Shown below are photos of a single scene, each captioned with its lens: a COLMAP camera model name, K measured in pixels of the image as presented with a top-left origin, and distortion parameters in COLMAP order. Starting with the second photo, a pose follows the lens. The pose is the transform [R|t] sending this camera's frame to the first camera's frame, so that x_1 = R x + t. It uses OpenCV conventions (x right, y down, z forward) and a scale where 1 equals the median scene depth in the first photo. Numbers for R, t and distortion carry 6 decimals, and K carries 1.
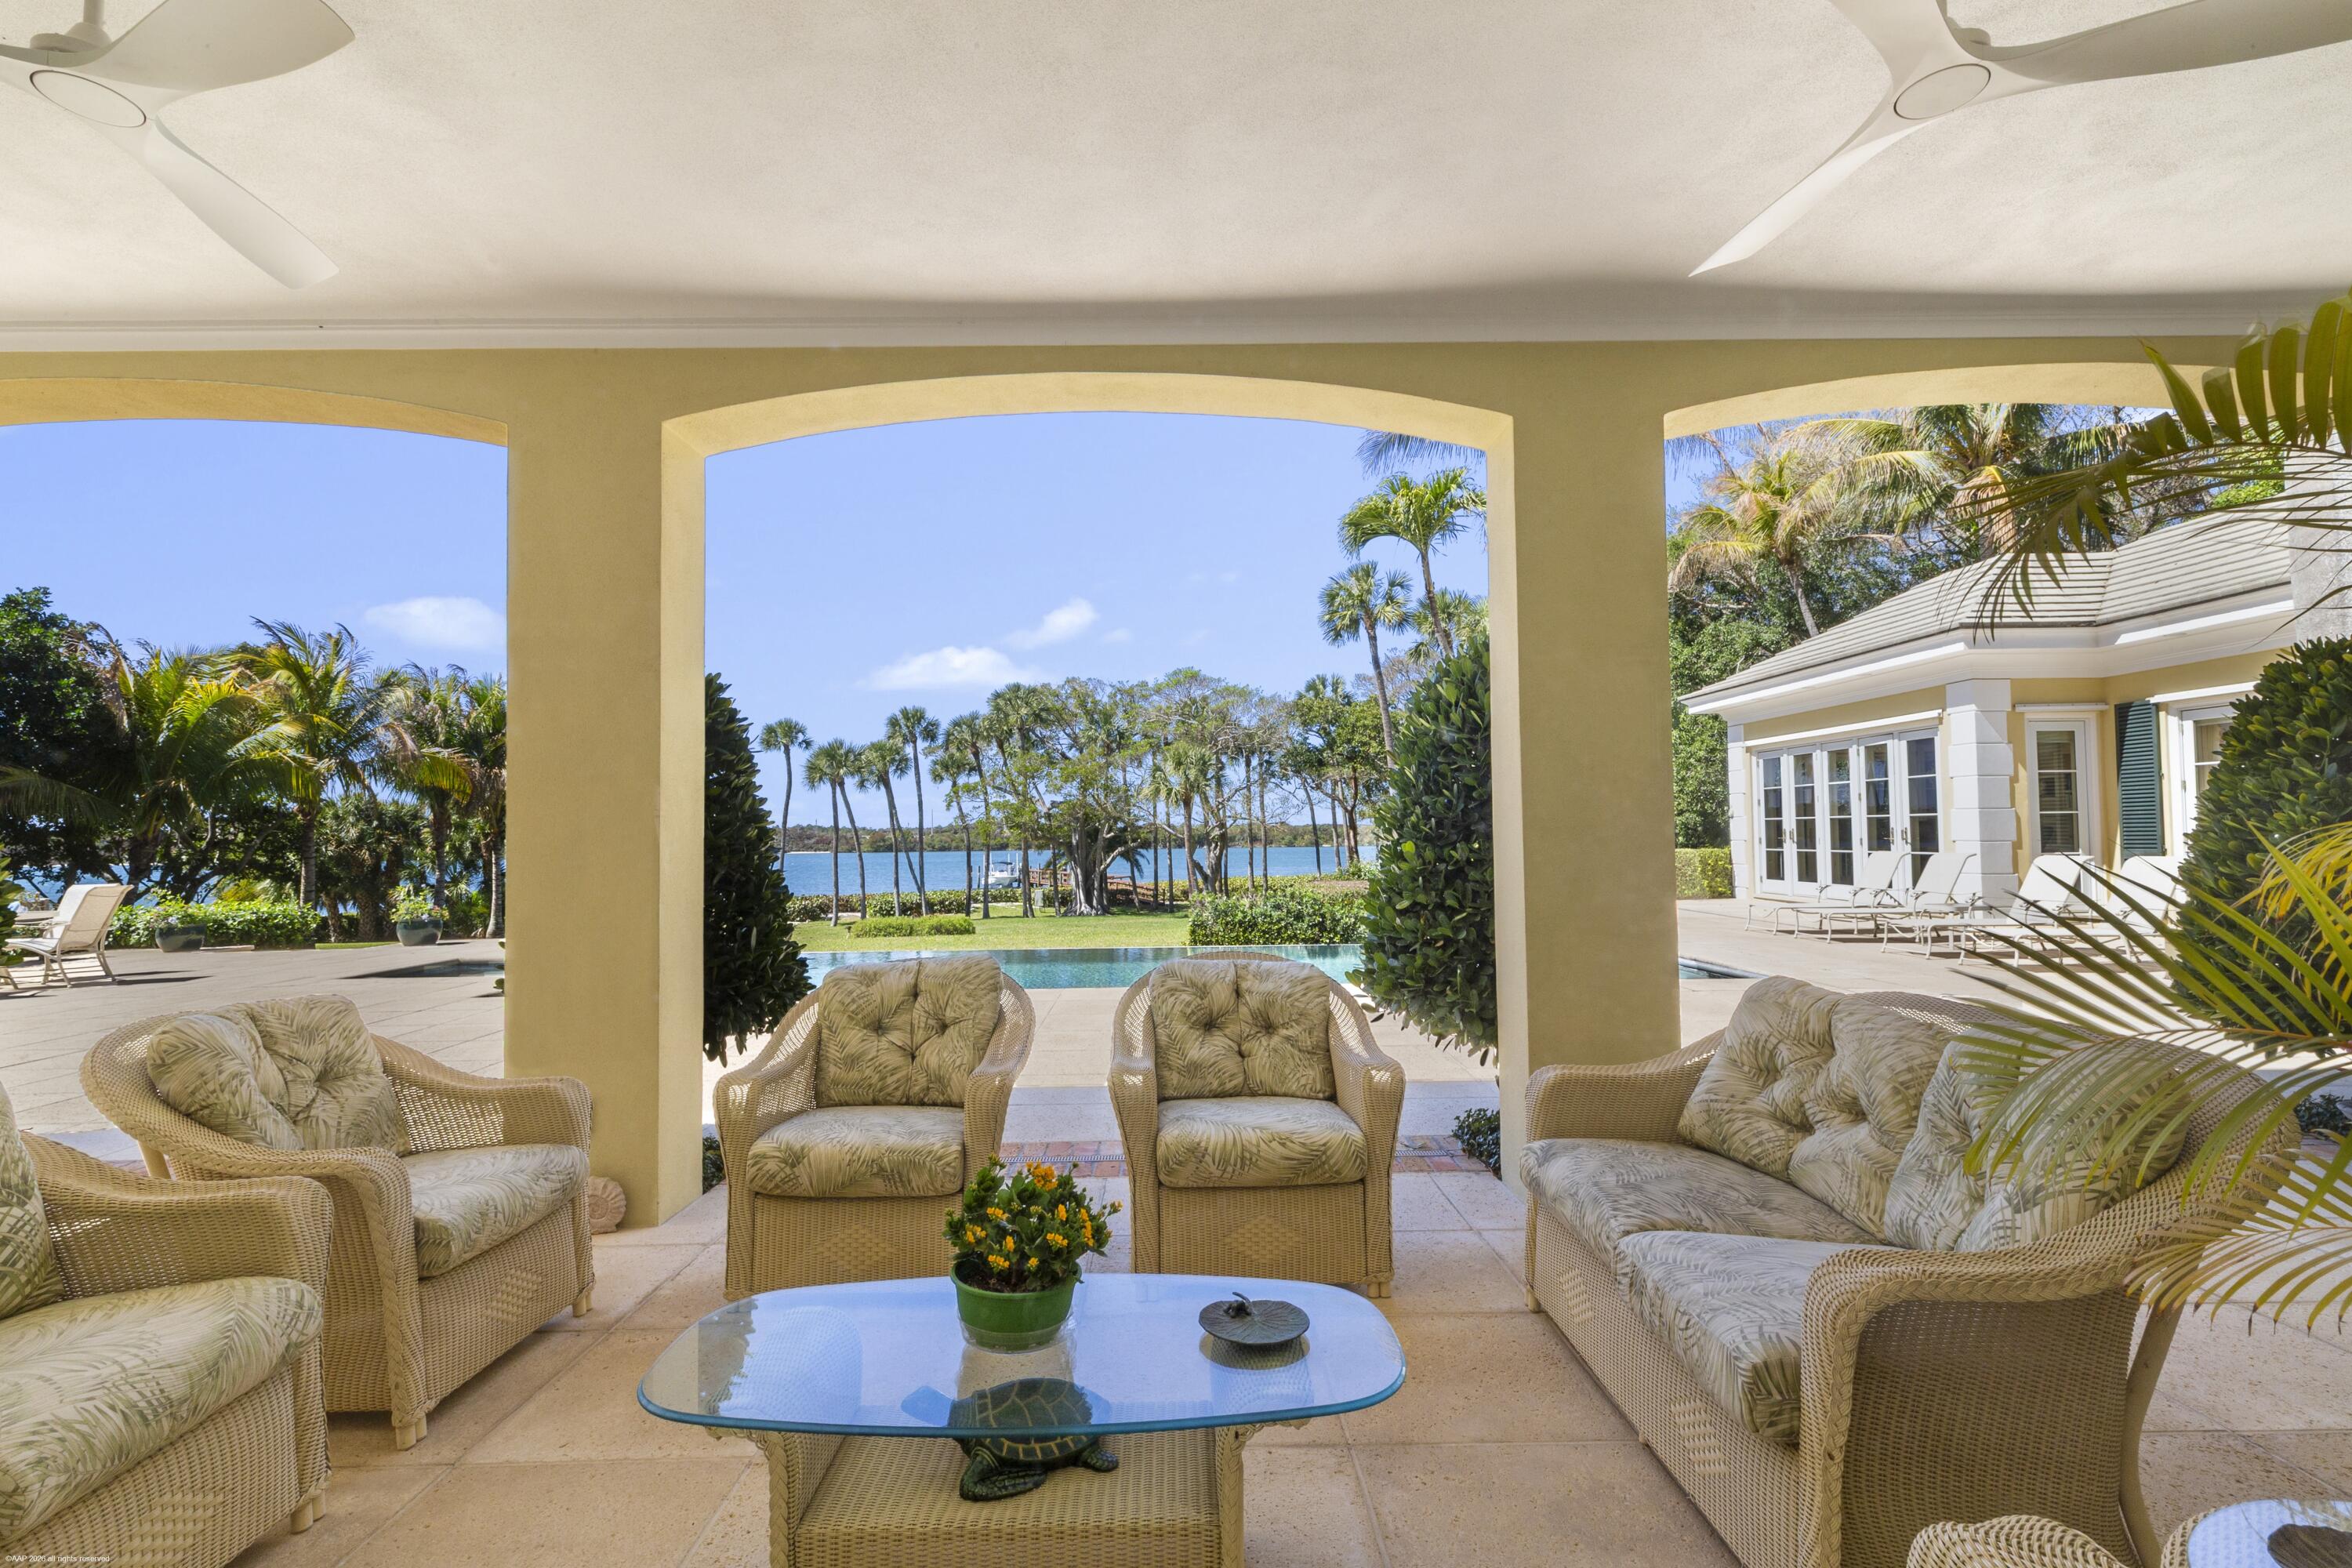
lens RADIAL K [[1123.6, 0, 1193.2], [0, 1123.6, 784.2], [0, 0, 1]] dist [-0.003480, 0.001999]
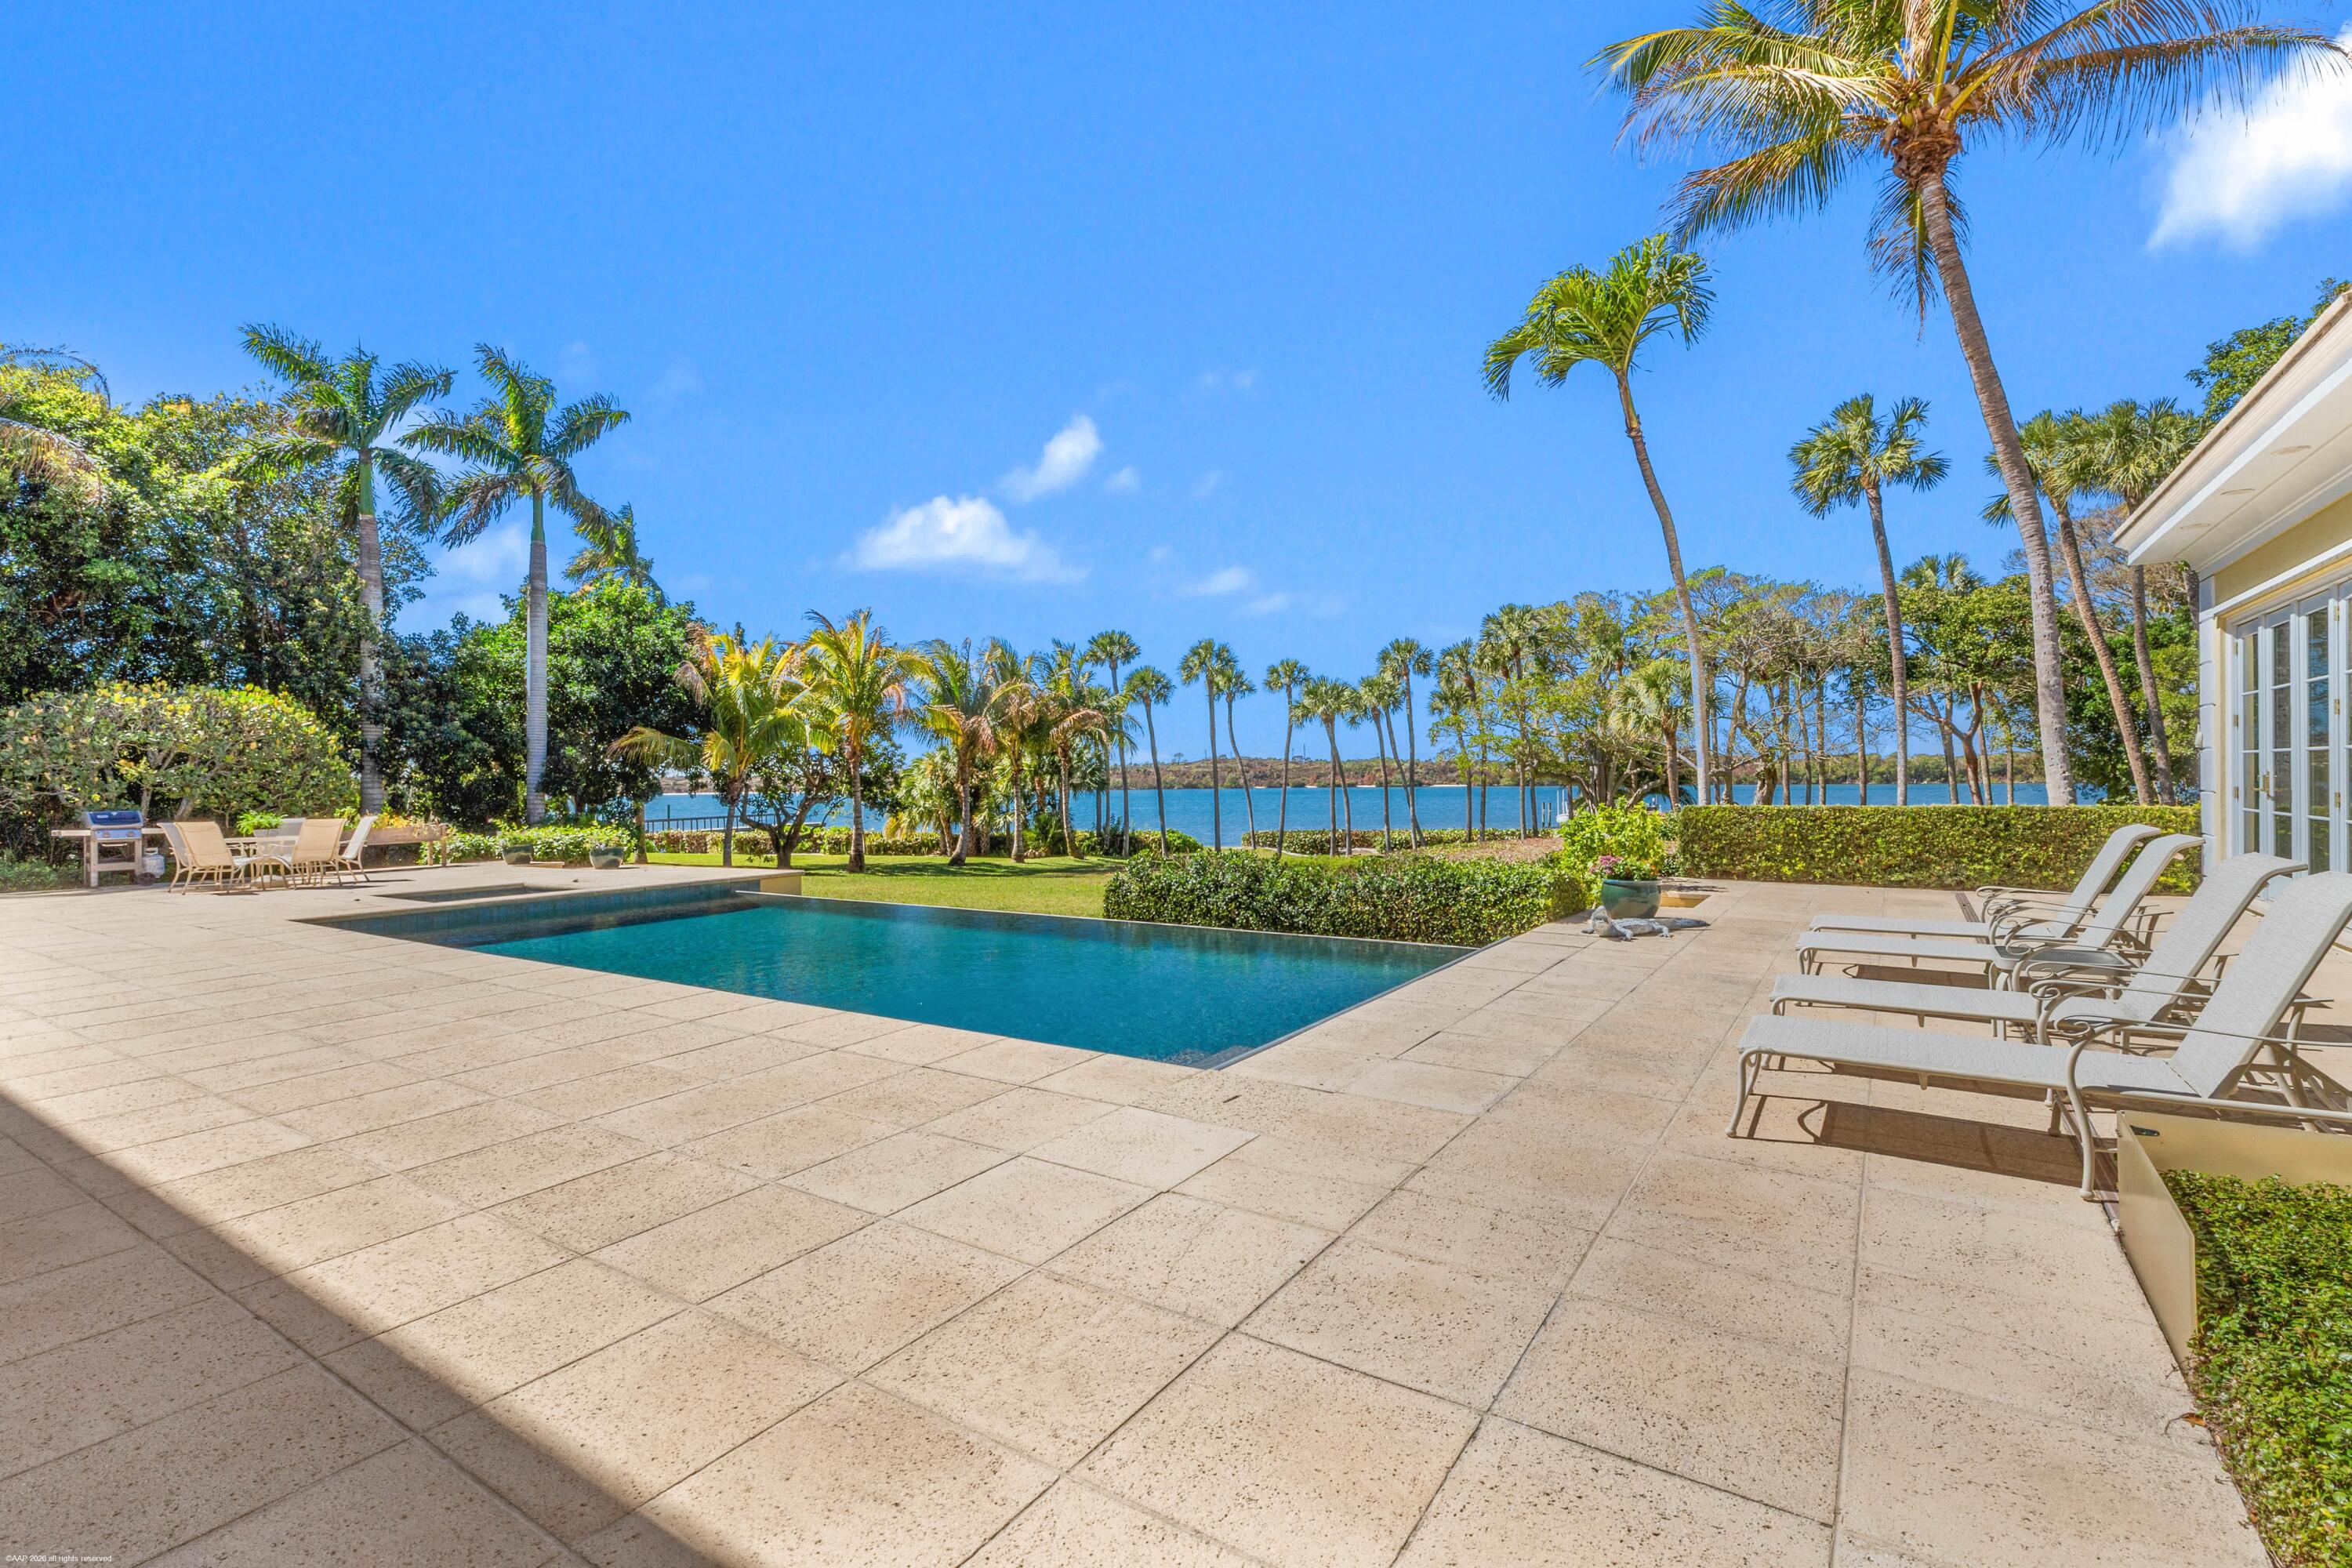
lens RADIAL K [[1123.6, 0, 1130.8], [0, 1123.6, 769.7], [0, 0, 1]] dist [-0.003480, 0.001999]
pose [[0.812113, -0.002667, -0.583494, 0.416714], [0.029679, 0.998884, 0.036742, 0.004827], [0.582745, -0.047157, 0.811286, 0.278316]]
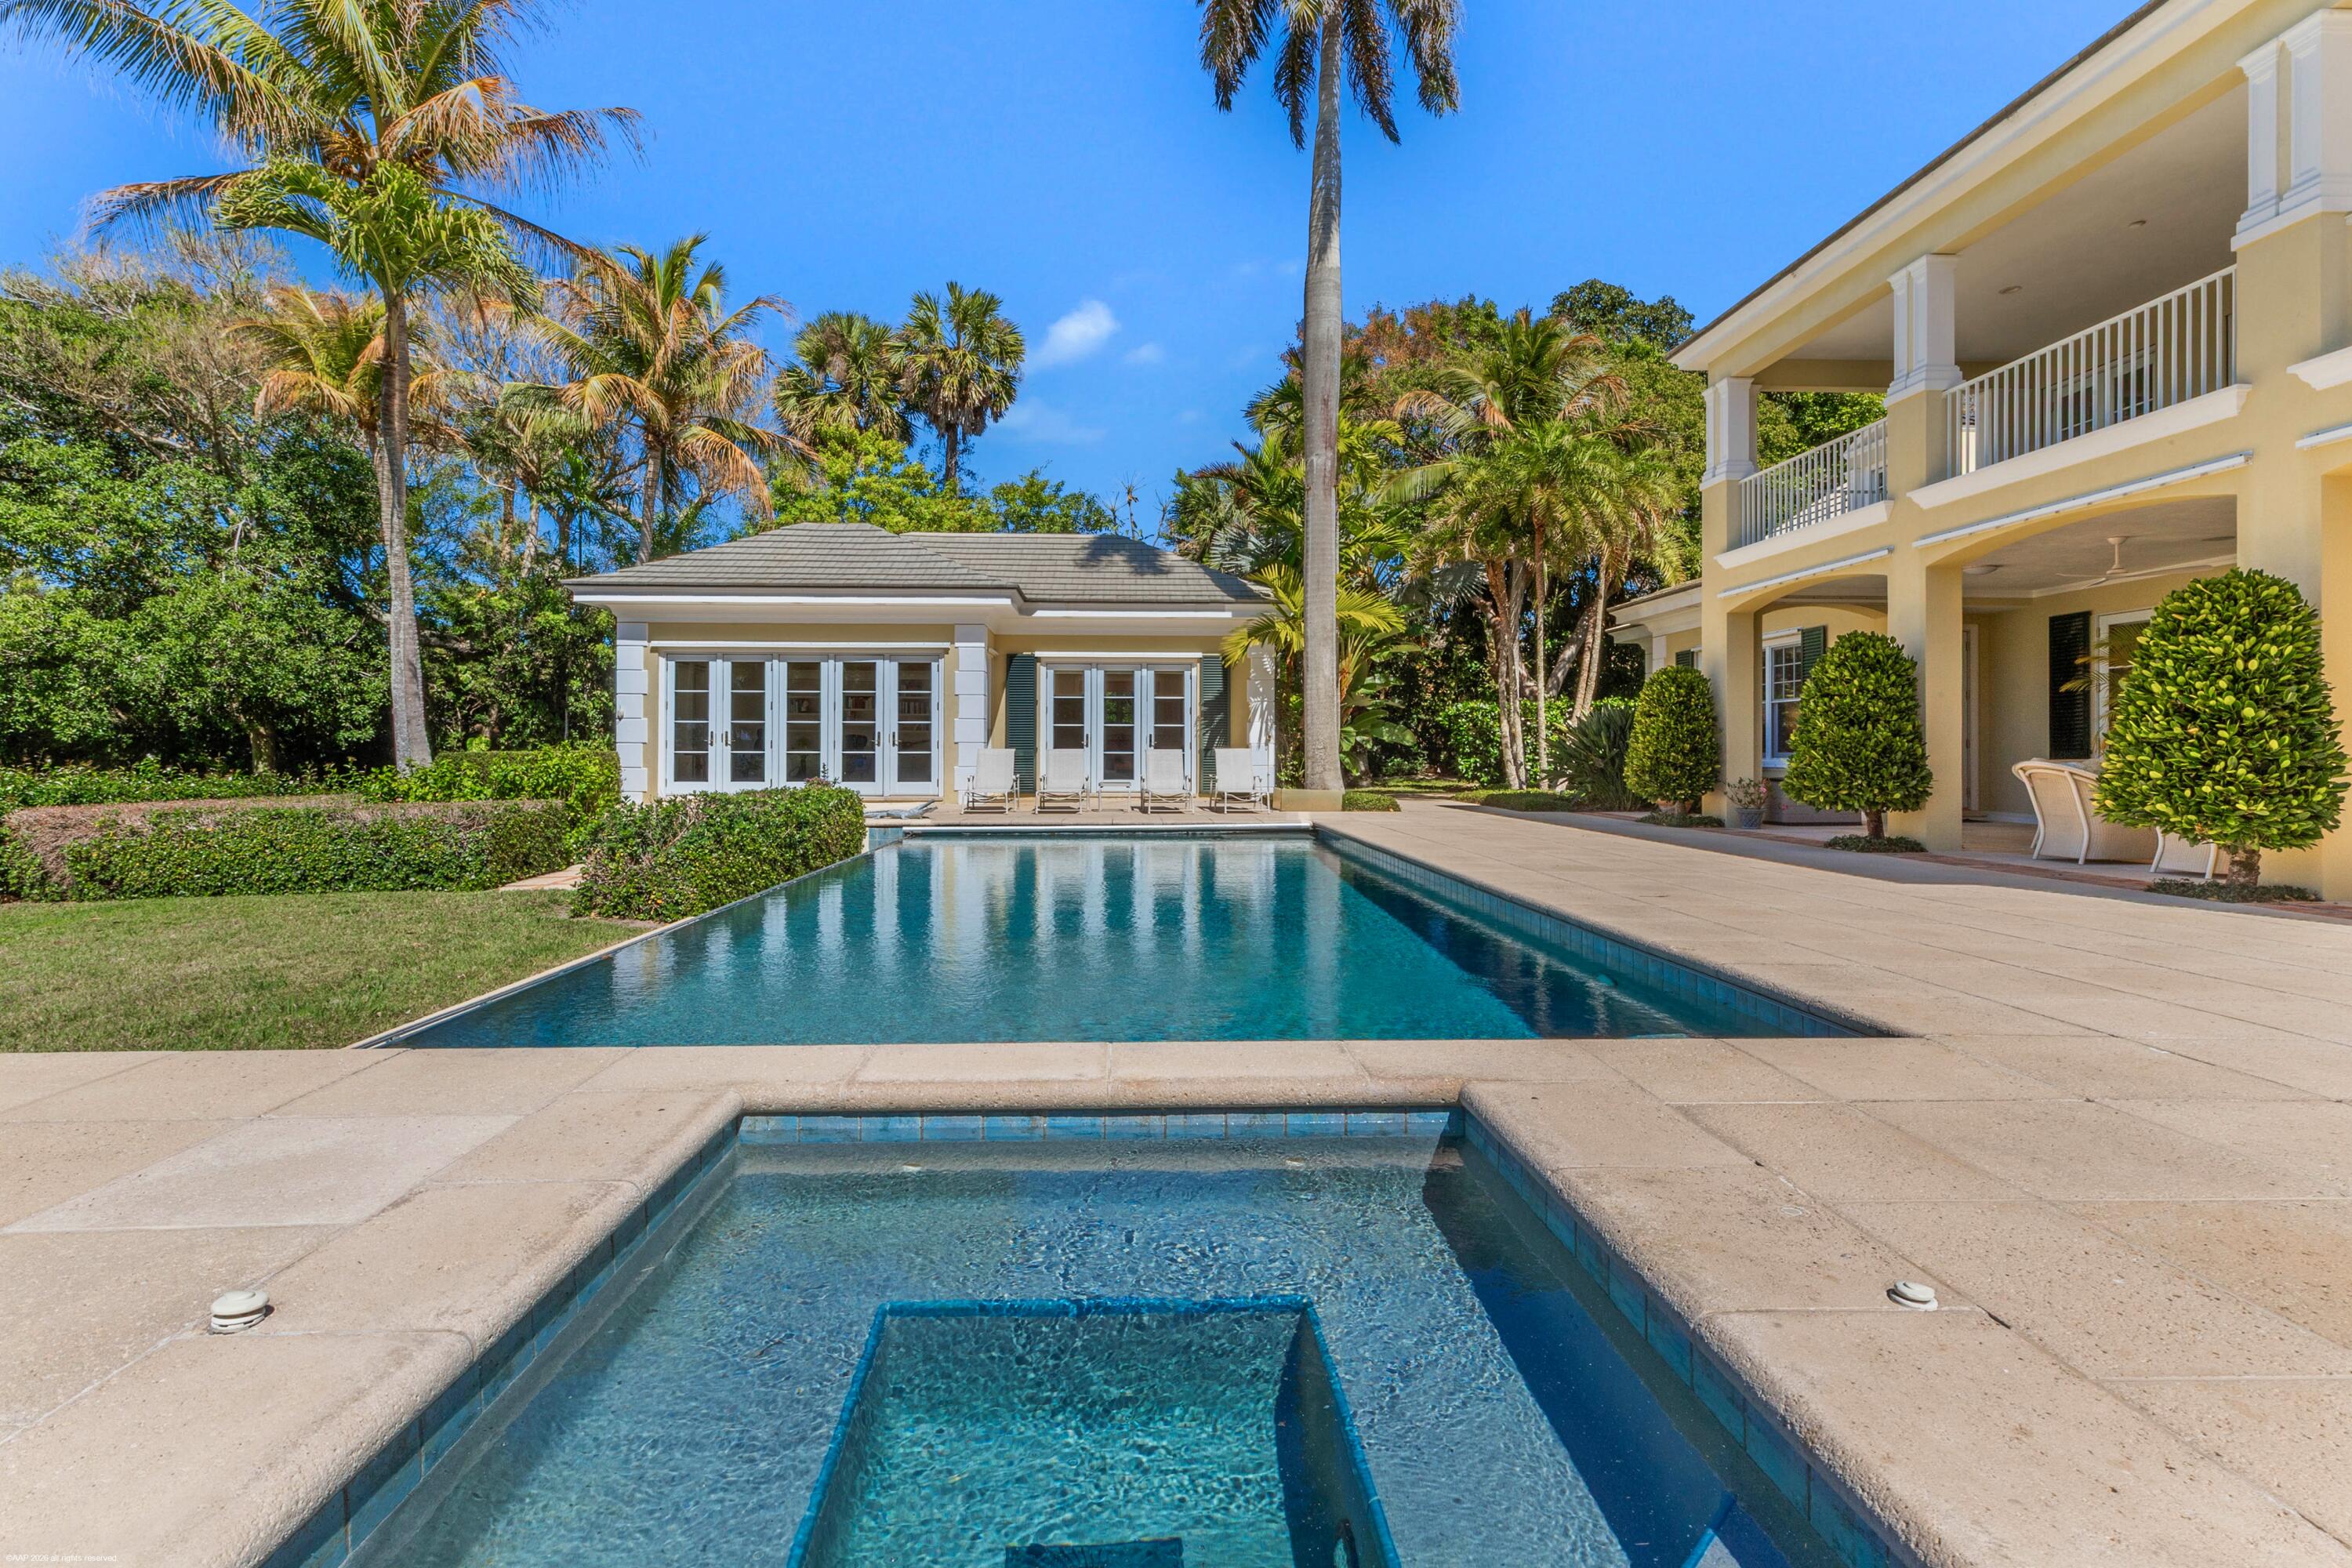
lens RADIAL K [[1123.6, 0, 1165.6], [0, 1123.6, 744.9], [0, 0, 1]] dist [-0.003480, 0.001999]
pose [[-0.025755, 0.020565, 0.999457, -0.514068], [-0.047691, 0.998625, -0.021777, 0.054813], [-0.998530, -0.048226, -0.024739, 0.613925]]
